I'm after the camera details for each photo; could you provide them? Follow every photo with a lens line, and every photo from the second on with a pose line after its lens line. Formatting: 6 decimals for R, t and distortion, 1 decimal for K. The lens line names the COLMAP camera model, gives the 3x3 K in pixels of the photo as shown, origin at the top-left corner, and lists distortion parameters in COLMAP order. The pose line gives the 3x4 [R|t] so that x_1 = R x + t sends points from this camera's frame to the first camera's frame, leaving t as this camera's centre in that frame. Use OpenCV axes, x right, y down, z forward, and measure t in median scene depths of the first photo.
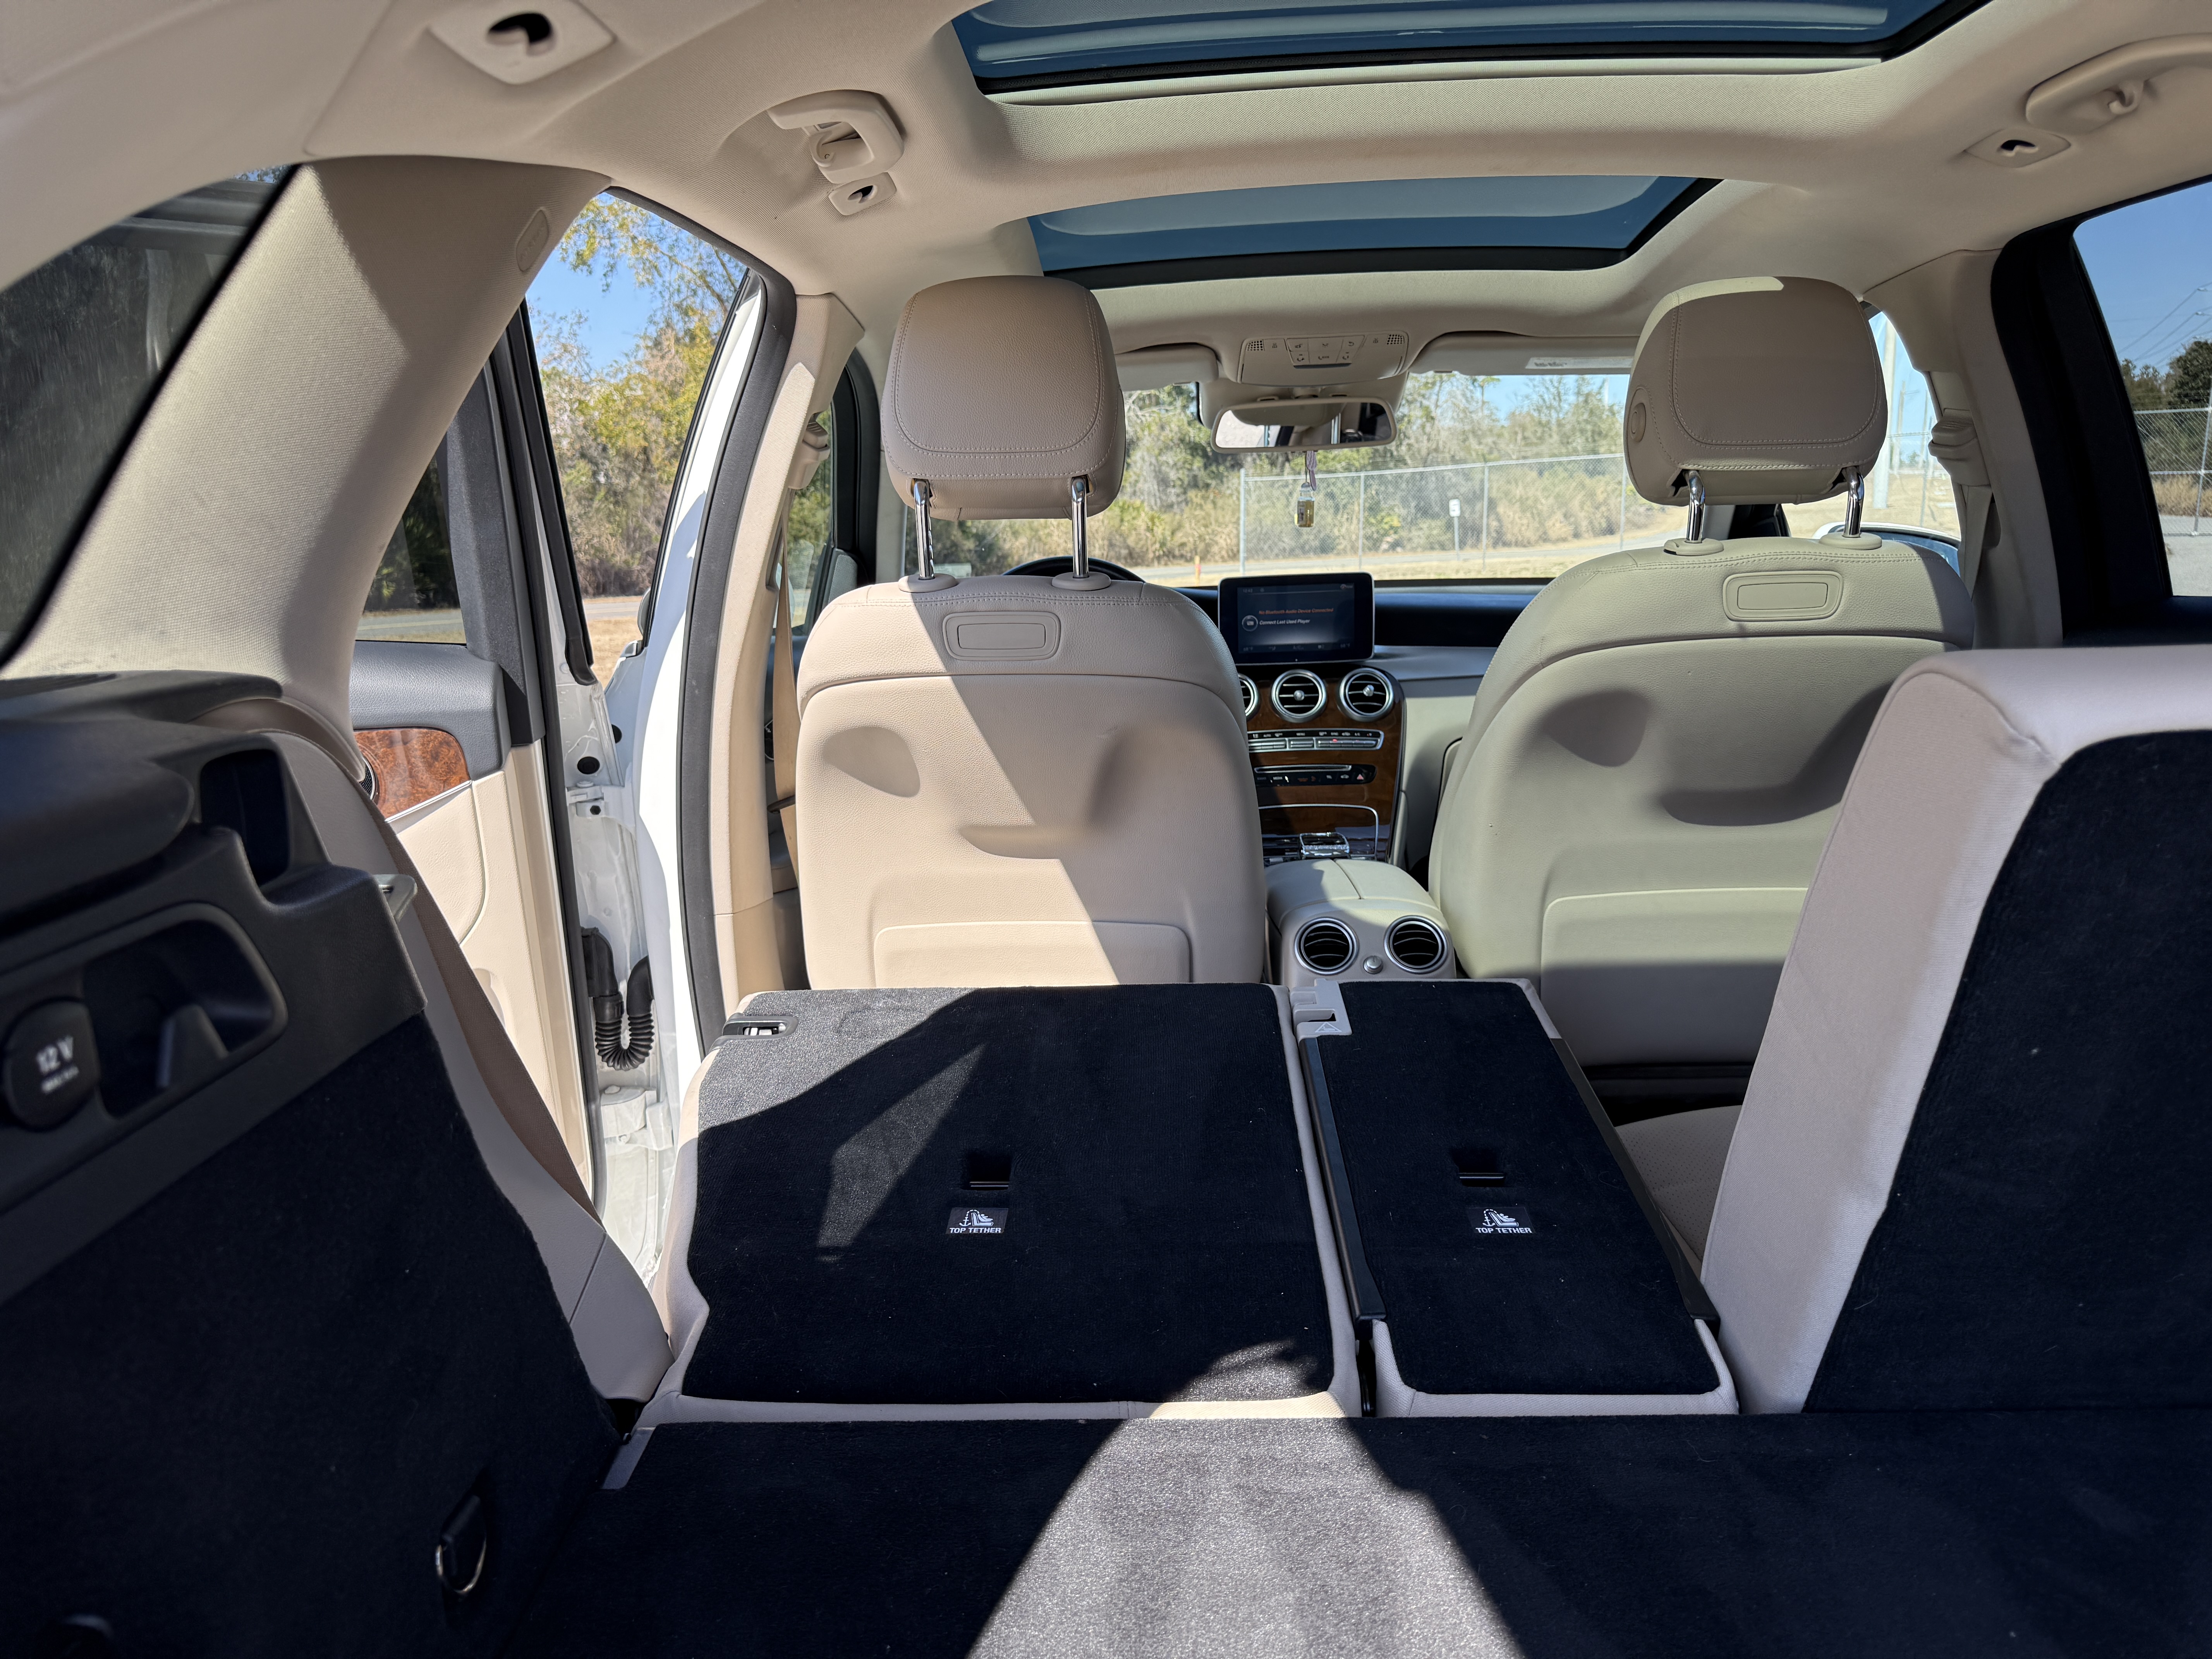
lens RADIAL K [[1563.2, 0, 1079.7], [0, 1563.2, 827.1], [0, 0, 1]] dist [0.044406, -0.060049]
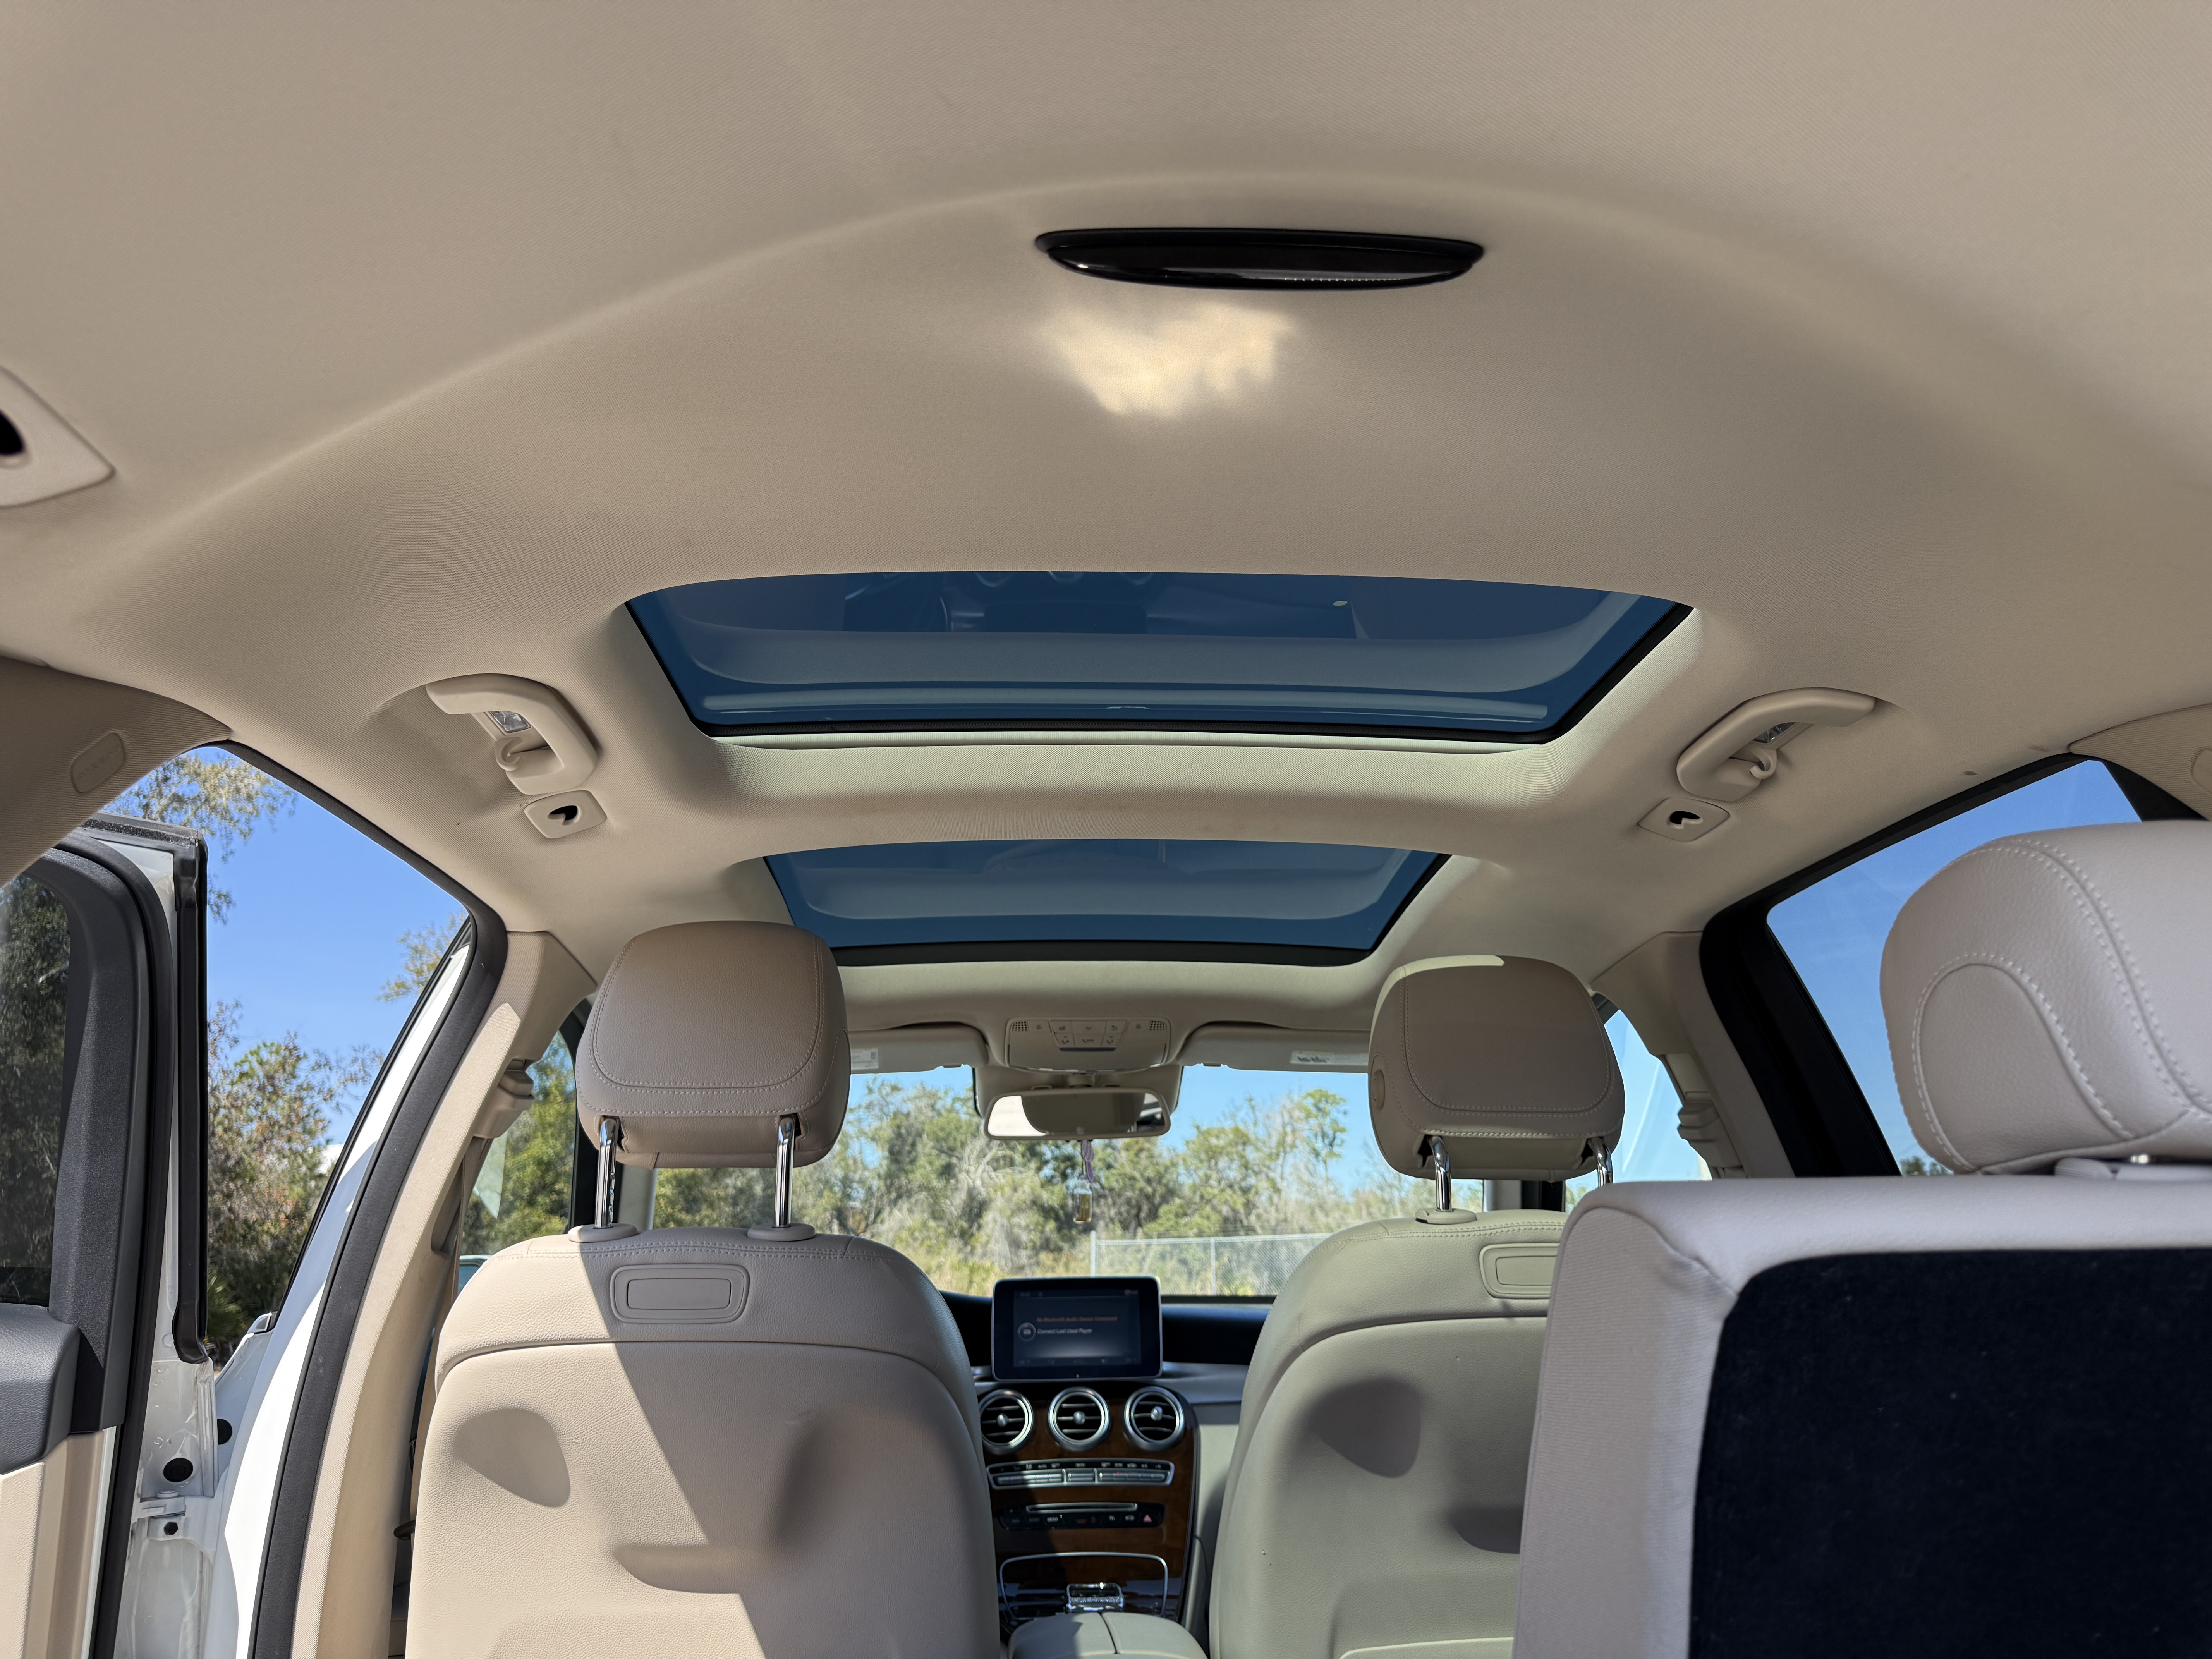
lens RADIAL K [[1563.2, 0, 1095.1], [0, 1563.2, 843.3], [0, 0, 1]] dist [0.044406, -0.060049]
pose [[0.995091, 0.045359, 0.087959, 0.077185], [-0.000469, 0.890932, -0.454137, 0.042550], [-0.098965, 0.451866, 0.886579, 0.077847]]
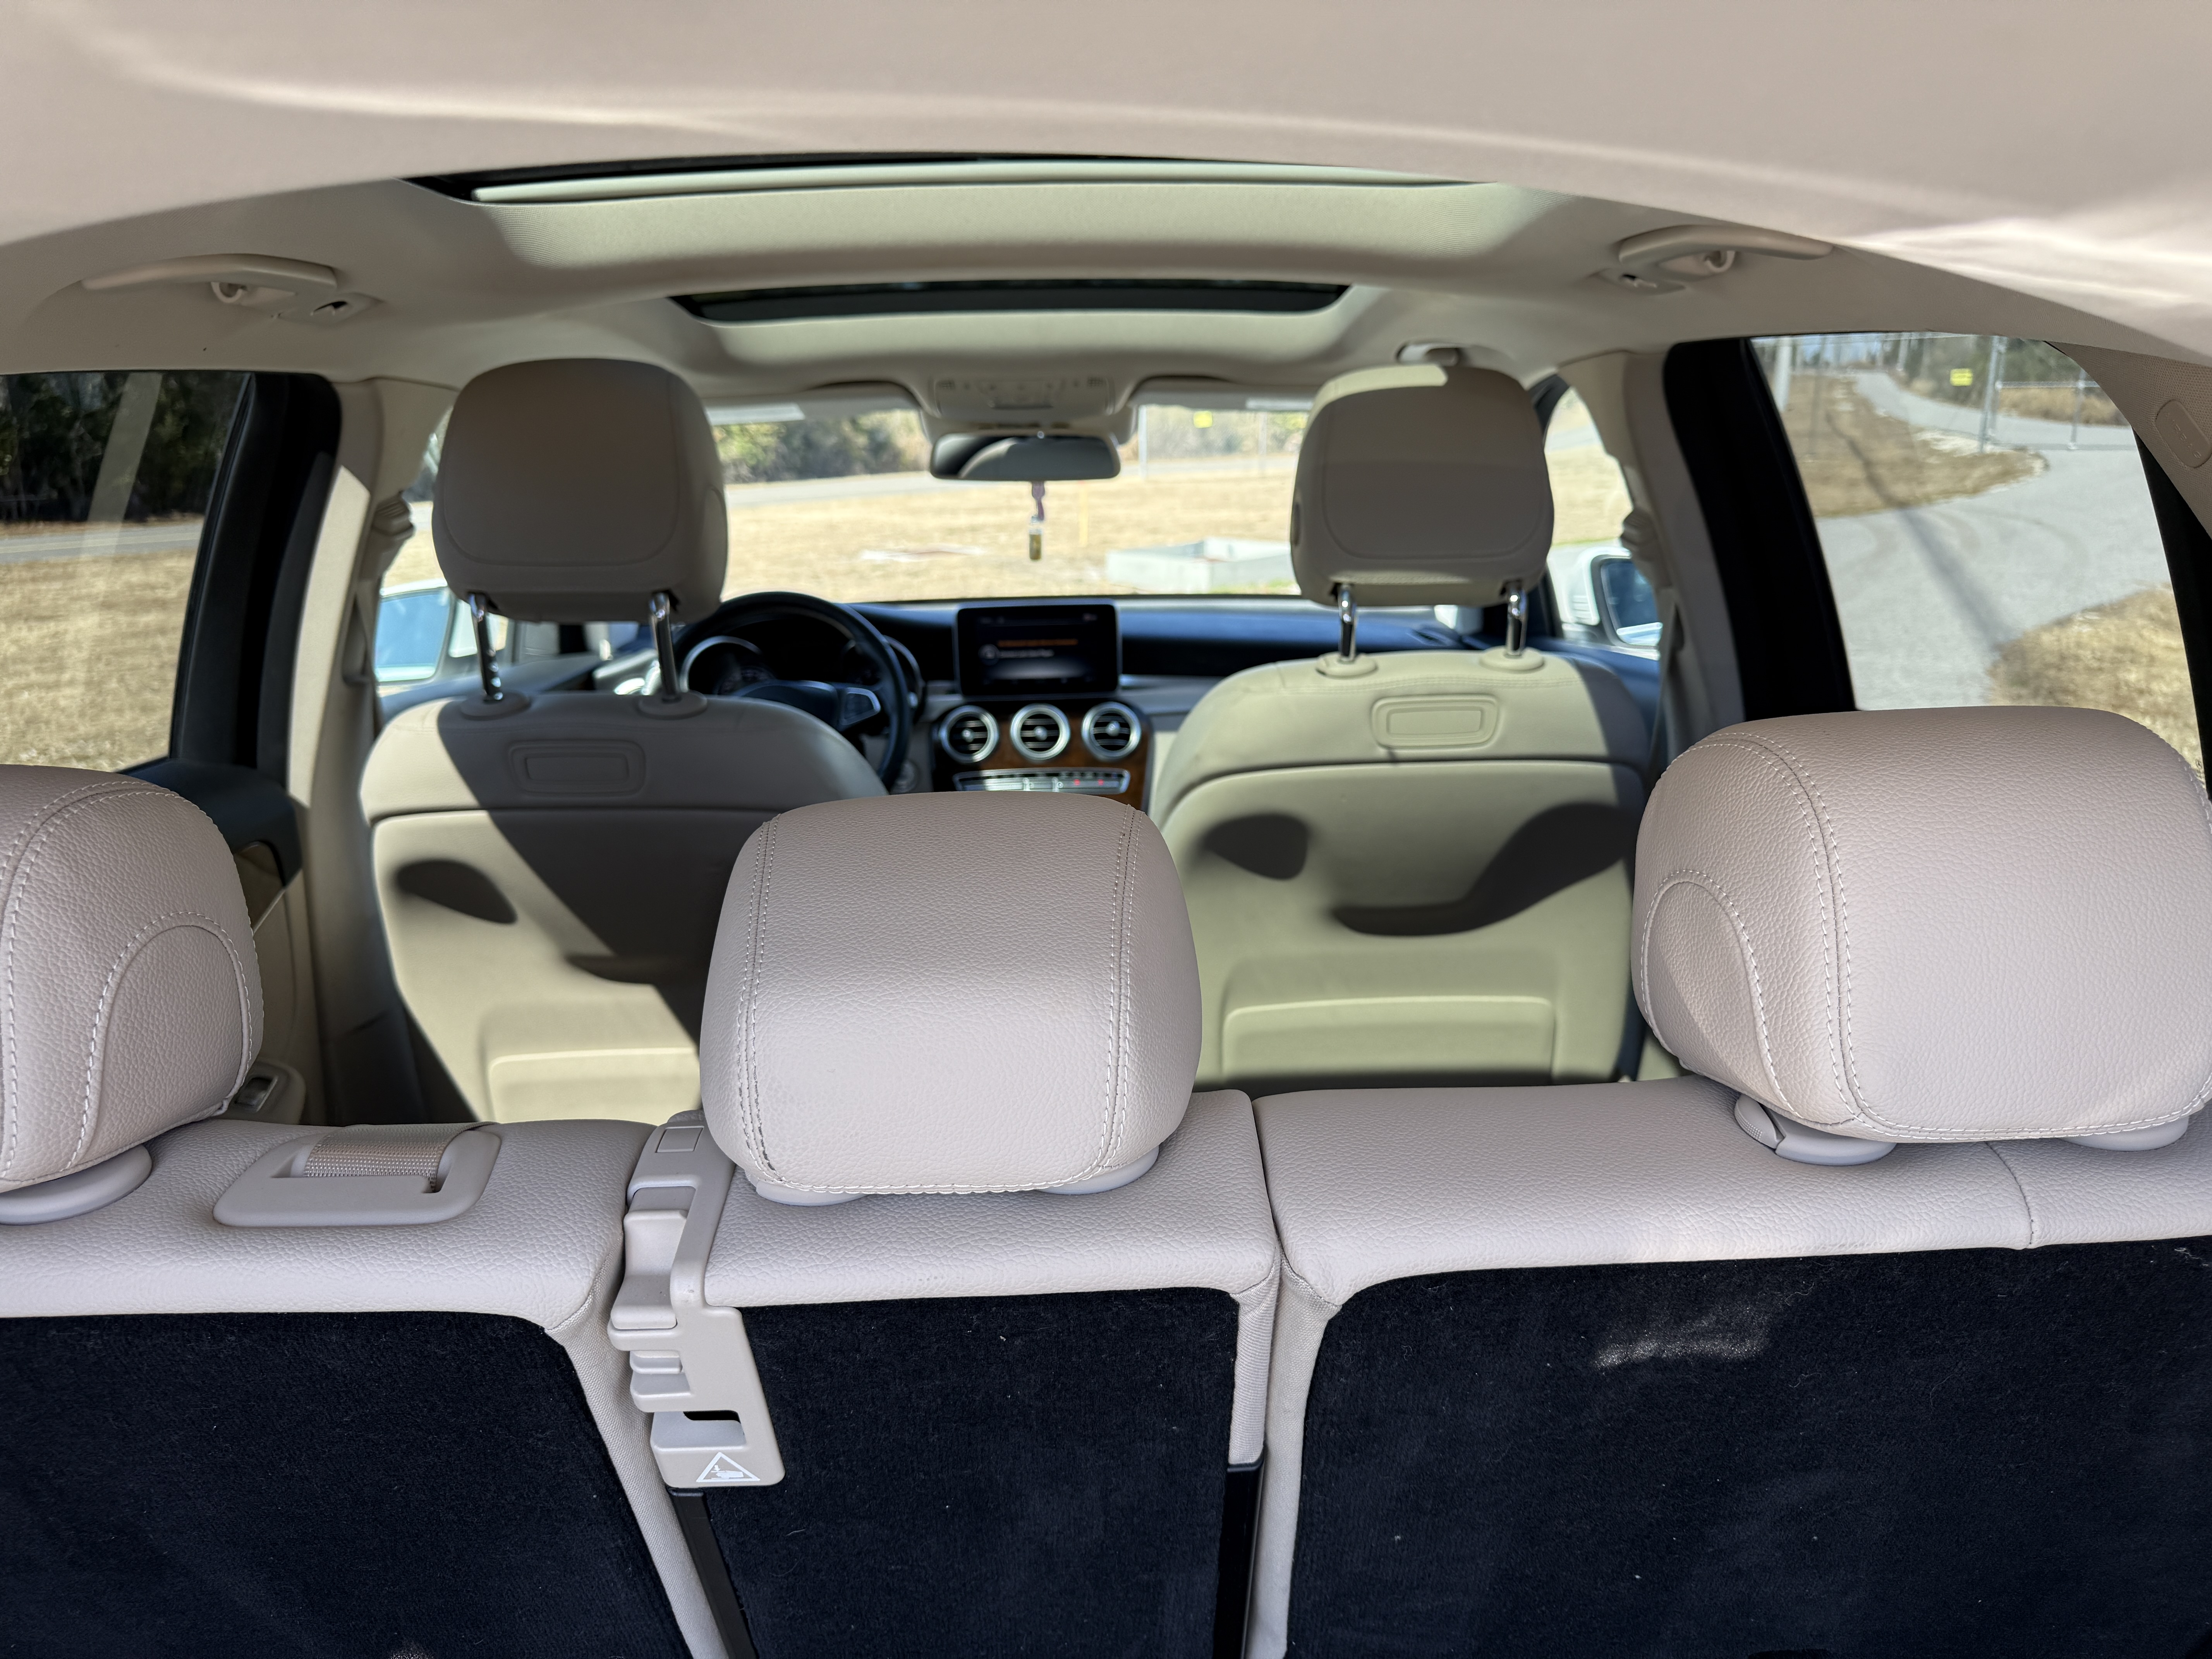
lens RADIAL K [[1563.2, 0, 1109.5], [0, 1563.2, 838.2], [0, 0, 1]] dist [0.044406, -0.060049]
pose [[0.997364, -0.004818, 0.072401, 0.157626], [-0.000311, 0.997500, 0.070663, -0.122006], [-0.072560, -0.070499, 0.994869, 0.073290]]
